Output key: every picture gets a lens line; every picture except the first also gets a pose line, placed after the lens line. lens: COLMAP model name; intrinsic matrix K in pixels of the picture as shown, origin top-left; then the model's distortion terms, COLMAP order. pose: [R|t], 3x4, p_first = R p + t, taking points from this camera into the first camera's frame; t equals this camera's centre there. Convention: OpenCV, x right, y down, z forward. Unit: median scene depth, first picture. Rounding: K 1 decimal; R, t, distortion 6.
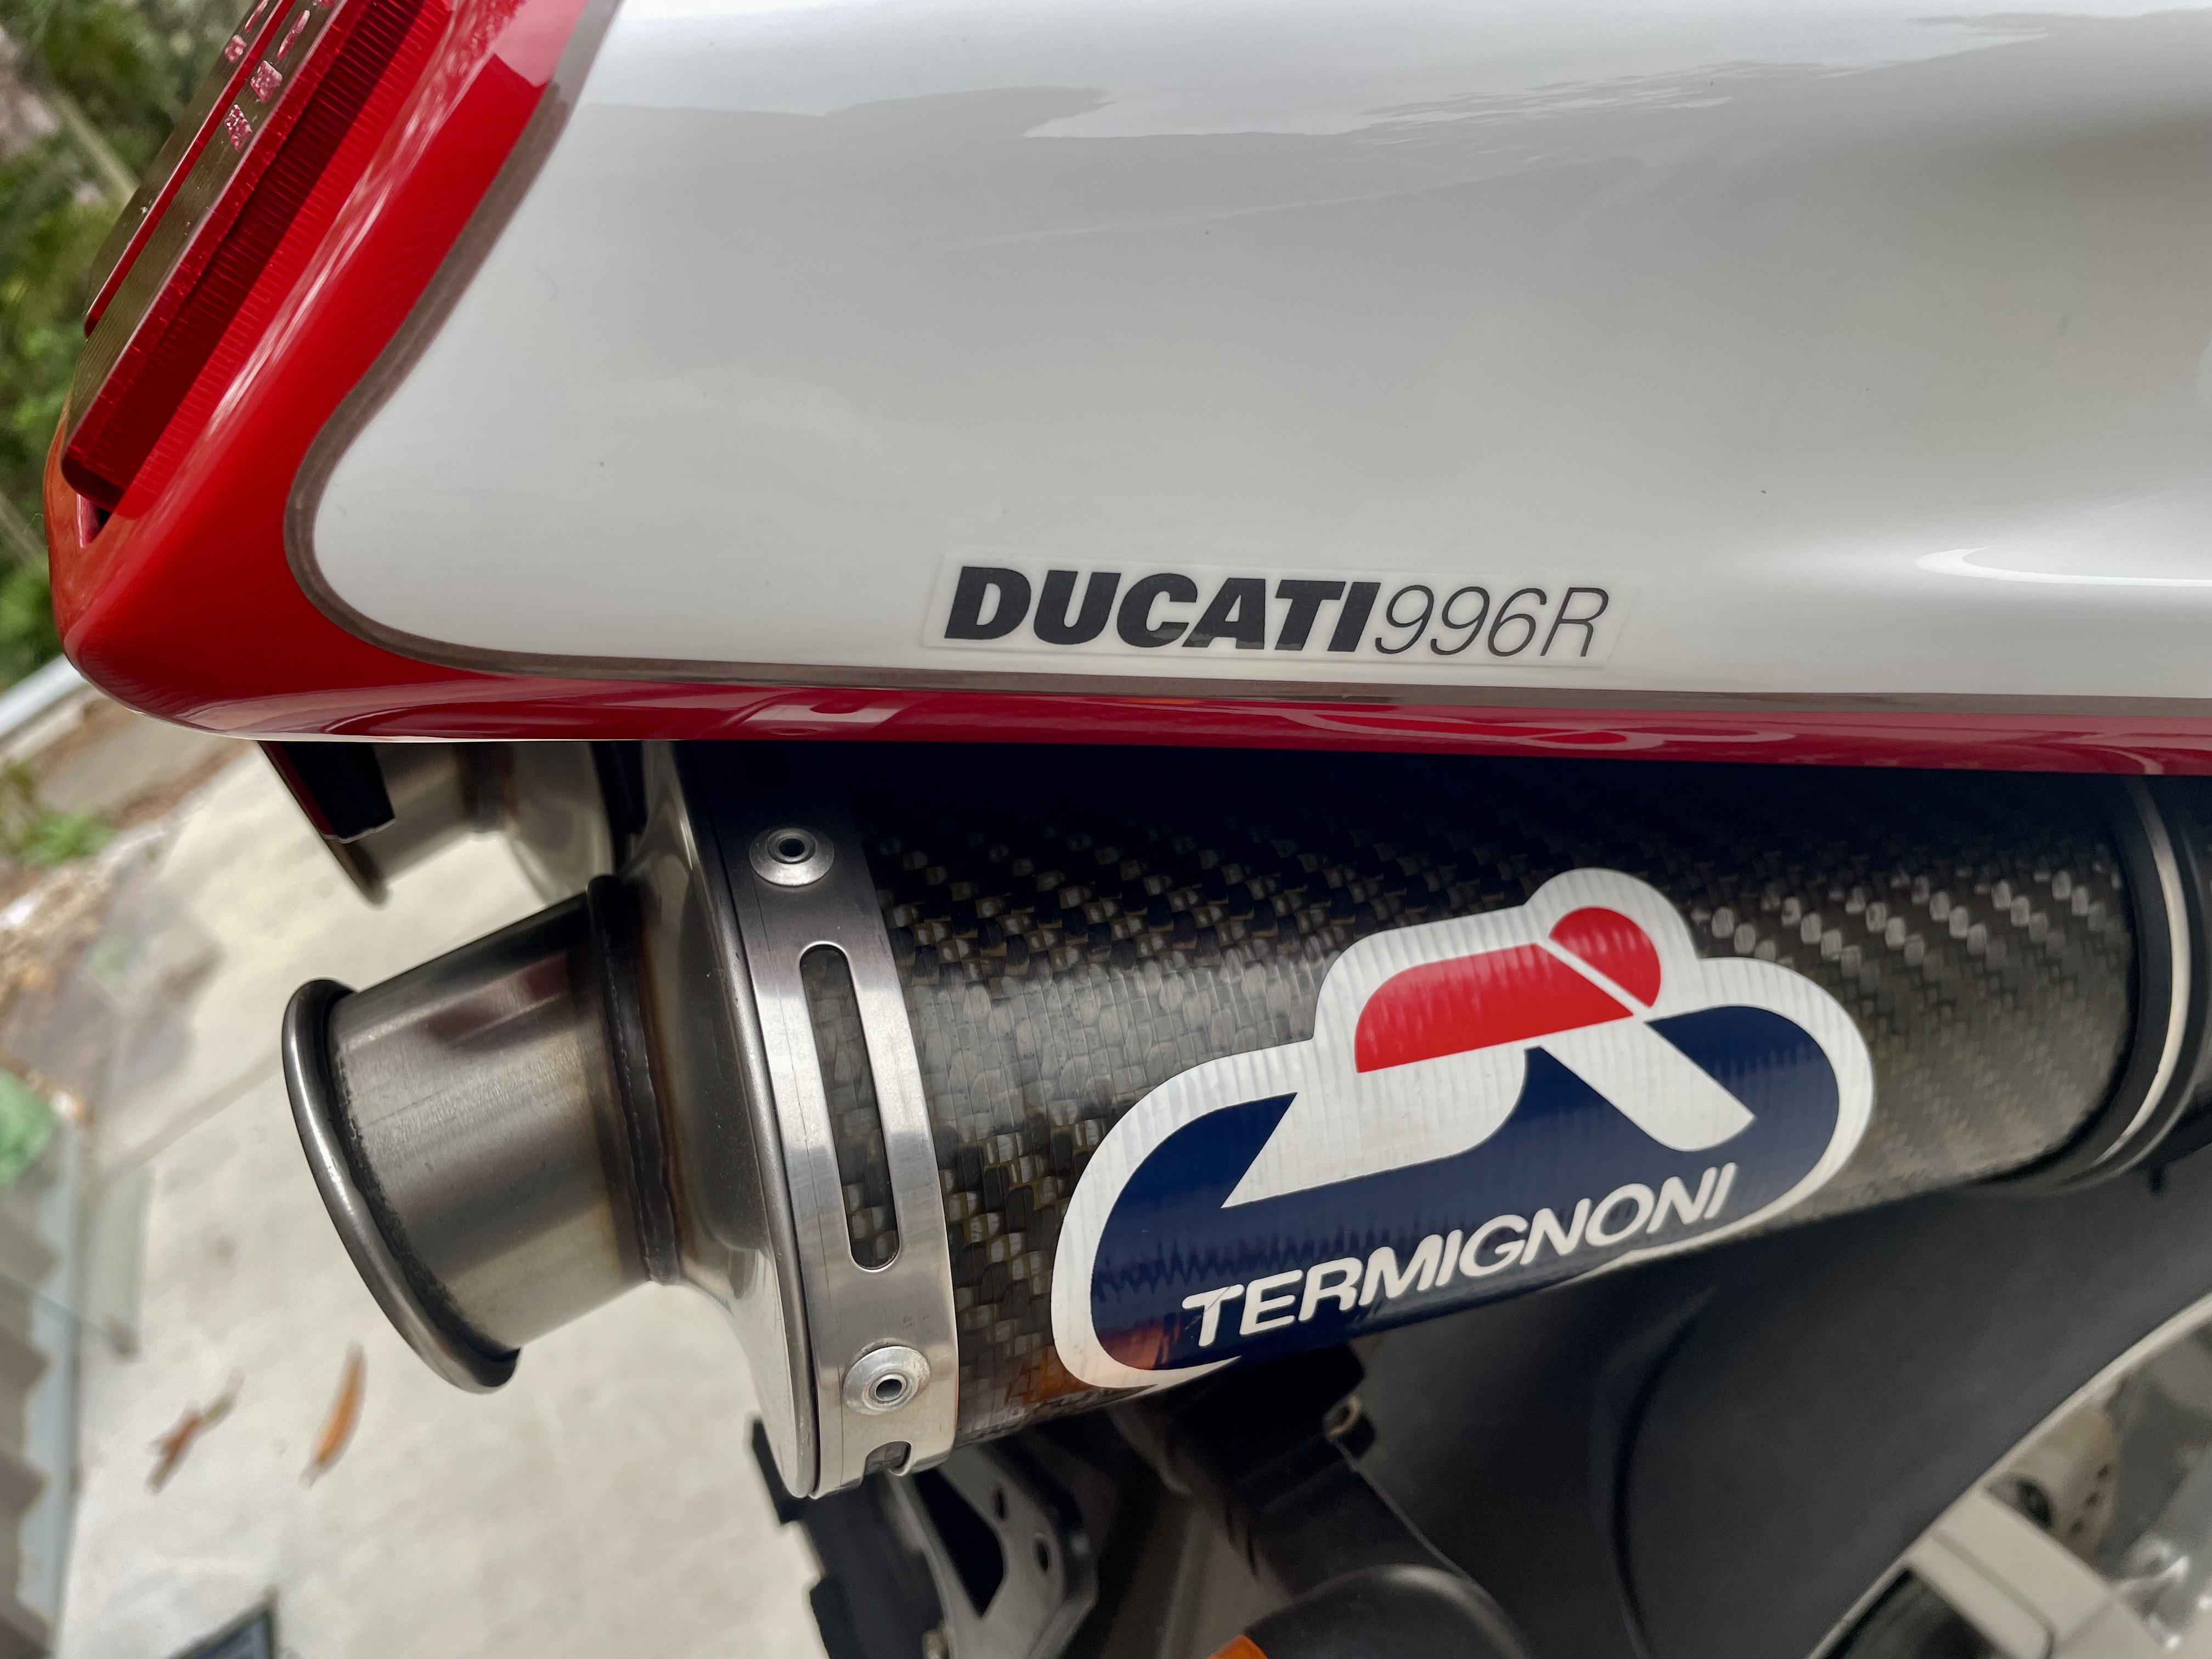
lens RADIAL K [[1655.3, 0, 1099.3], [0, 1655.3, 848.1], [0, 0, 1]] dist [0.073965, -0.100181]
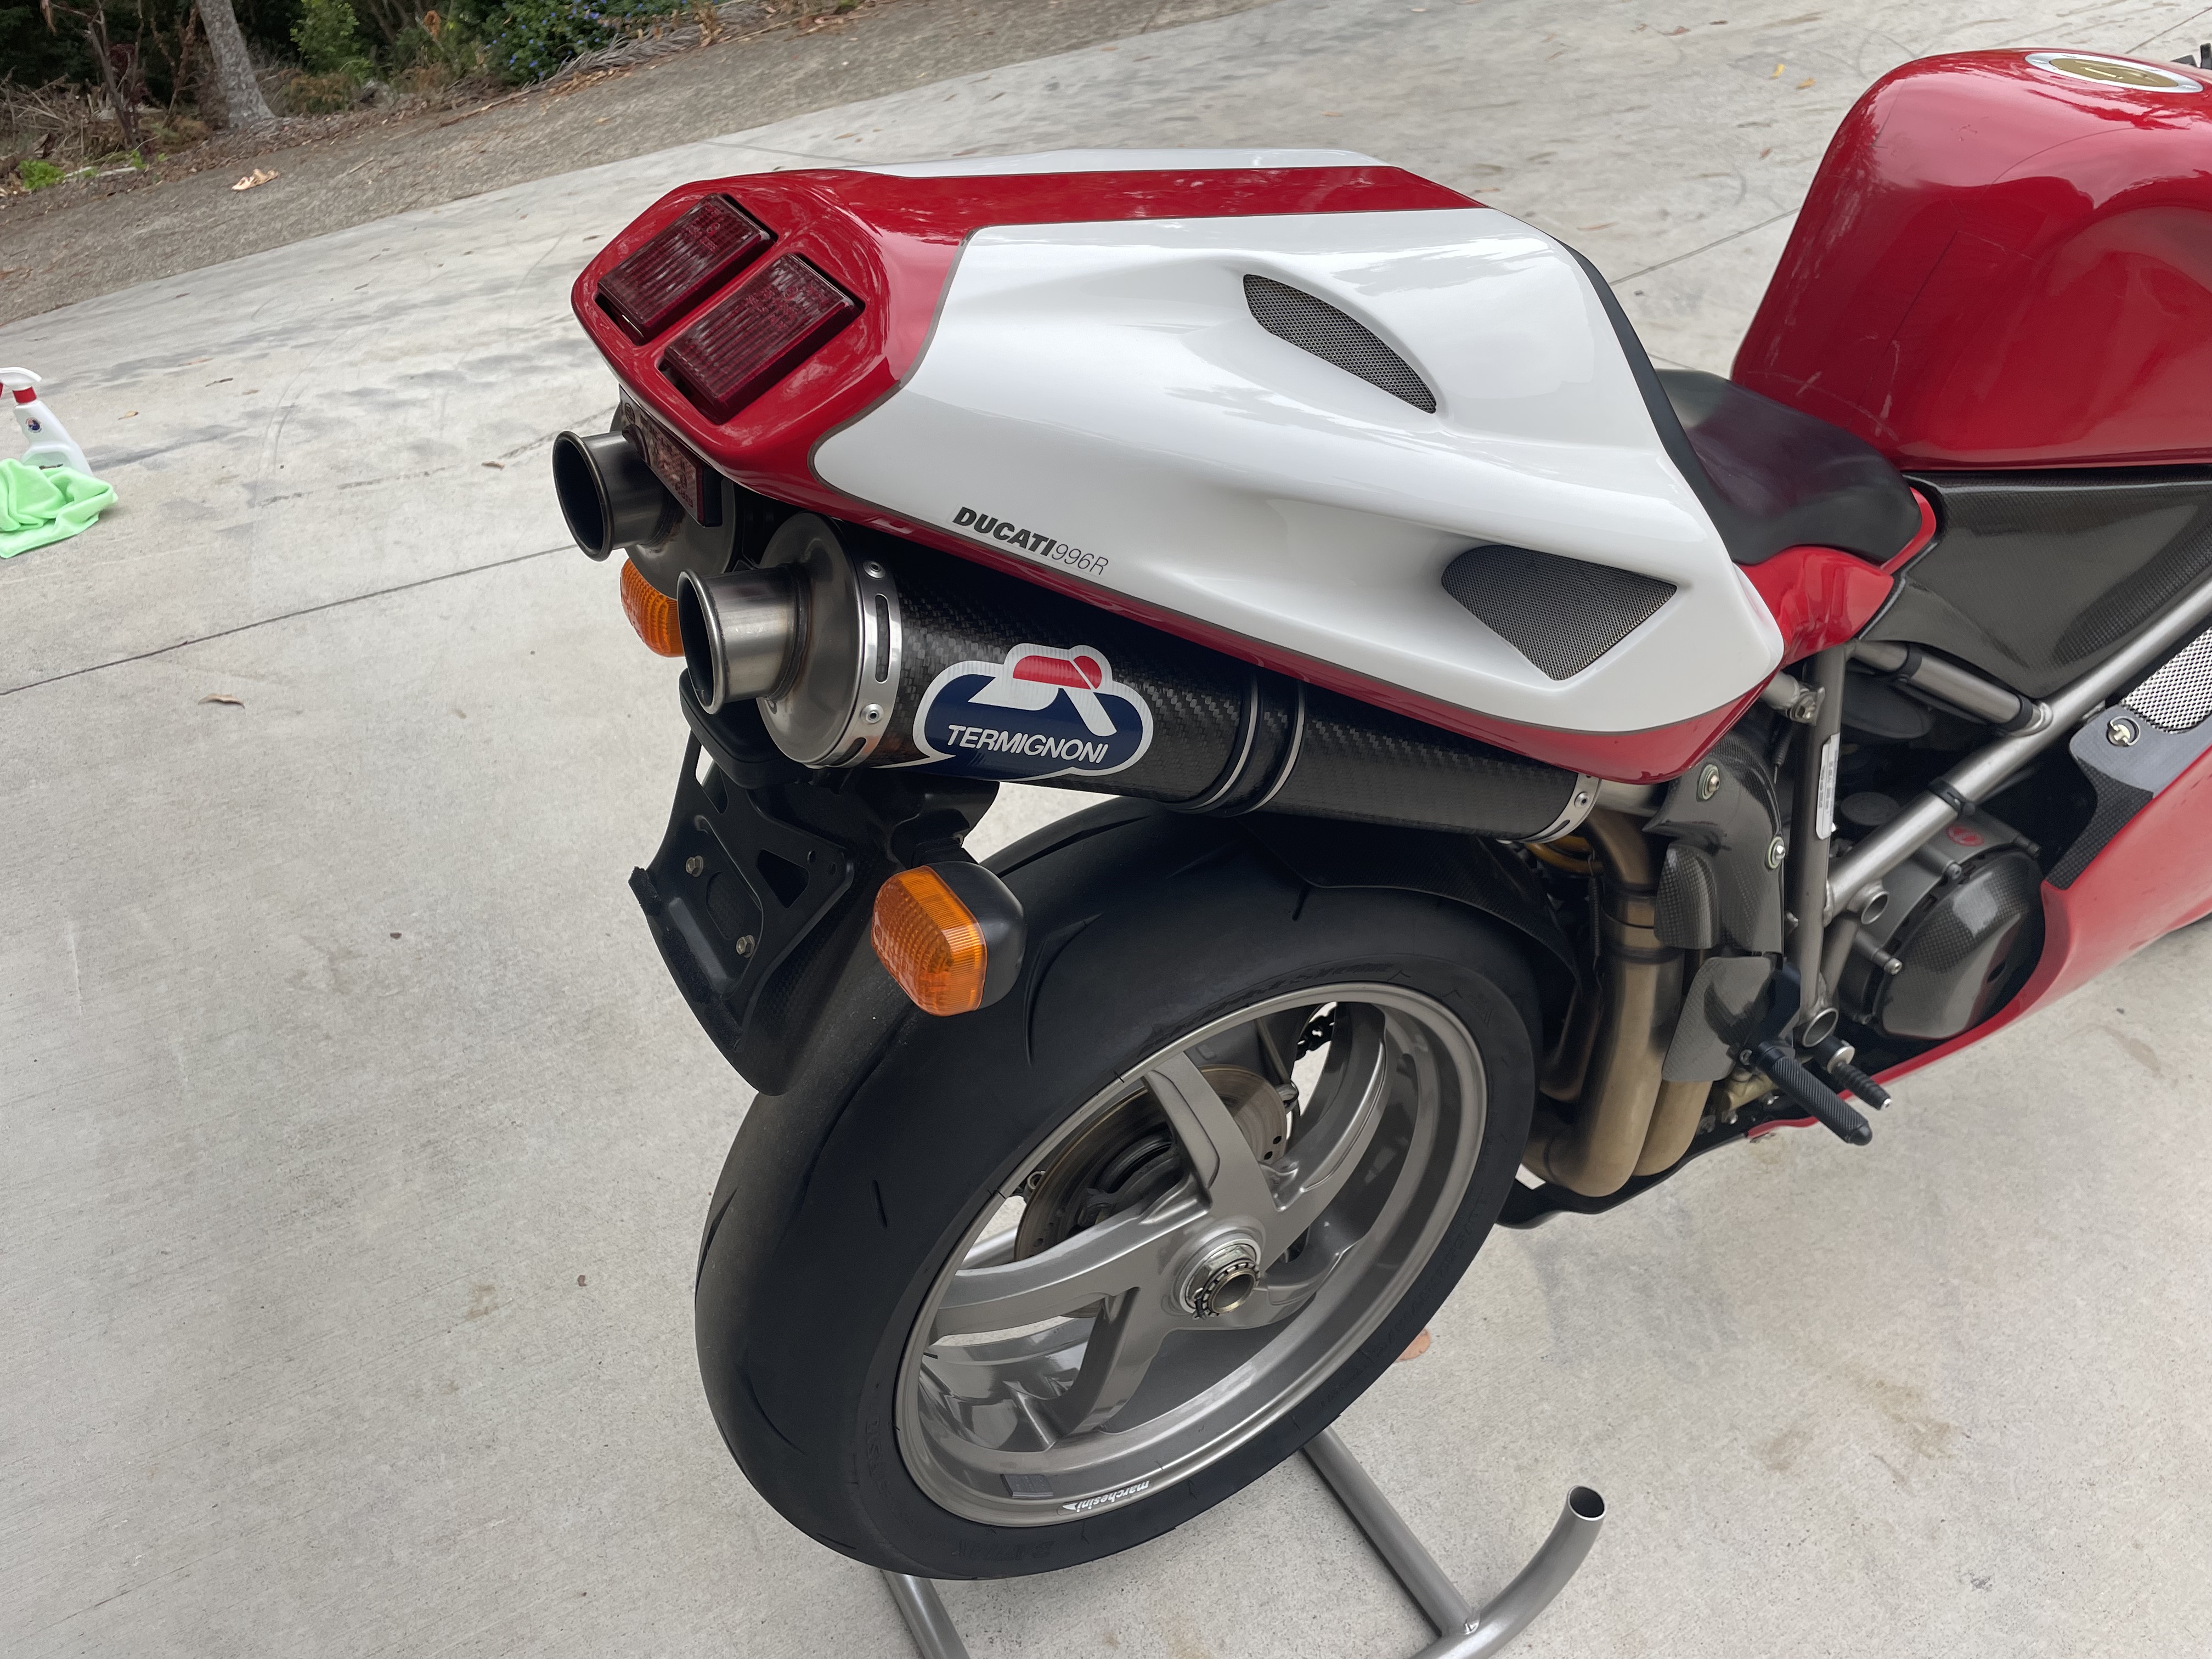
lens RADIAL K [[1655.3, 0, 1099.3], [0, 1655.3, 848.1], [0, 0, 1]] dist [0.073965, -0.100181]
pose [[0.933411, 0.247777, 0.259519, -0.497153], [-0.250697, 0.967808, -0.022338, 0.521822], [-0.256700, -0.044210, 0.965480, -2.462697]]
